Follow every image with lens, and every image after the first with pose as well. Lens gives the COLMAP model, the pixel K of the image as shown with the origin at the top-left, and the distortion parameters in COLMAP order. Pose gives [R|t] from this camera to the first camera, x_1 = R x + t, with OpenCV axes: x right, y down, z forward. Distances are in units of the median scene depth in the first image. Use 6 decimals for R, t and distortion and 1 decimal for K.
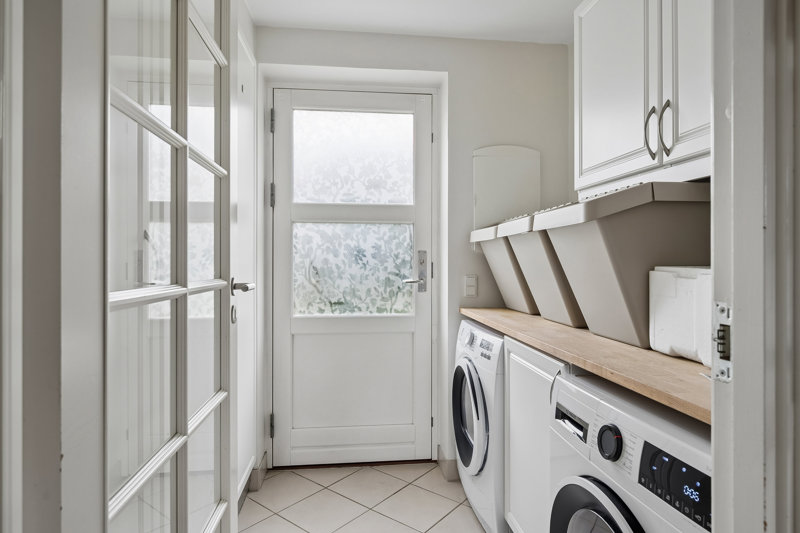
lens RADIAL K [[461.6, 0, 398.3], [0, 461.6, 265.7], [0, 0, 1]] dist [-0.001029, -0.000027]
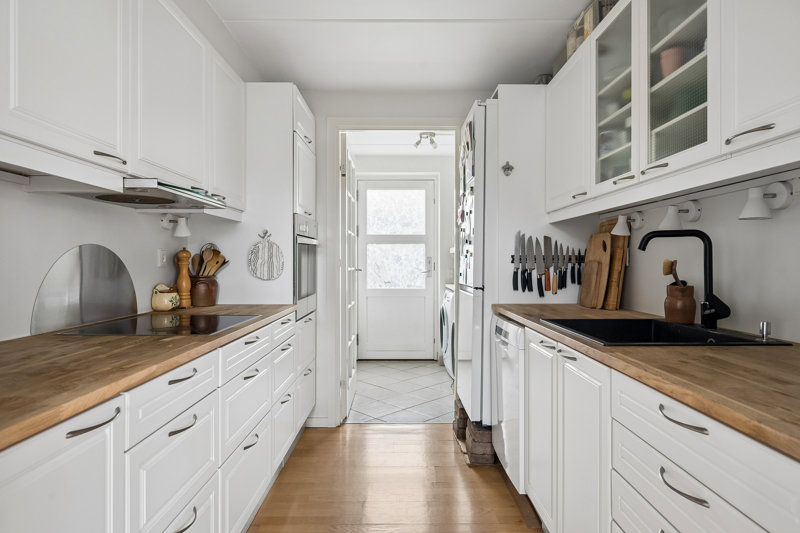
lens RADIAL K [[461.6, 0, 399.2], [0, 461.6, 264.0], [0, 0, 1]] dist [-0.001029, -0.000027]
pose [[0.997409, 0.000794, -0.071933, 0.066975], [-0.000674, 0.999998, 0.001690, -0.005139], [0.071934, -0.001637, 0.997408, -1.060680]]
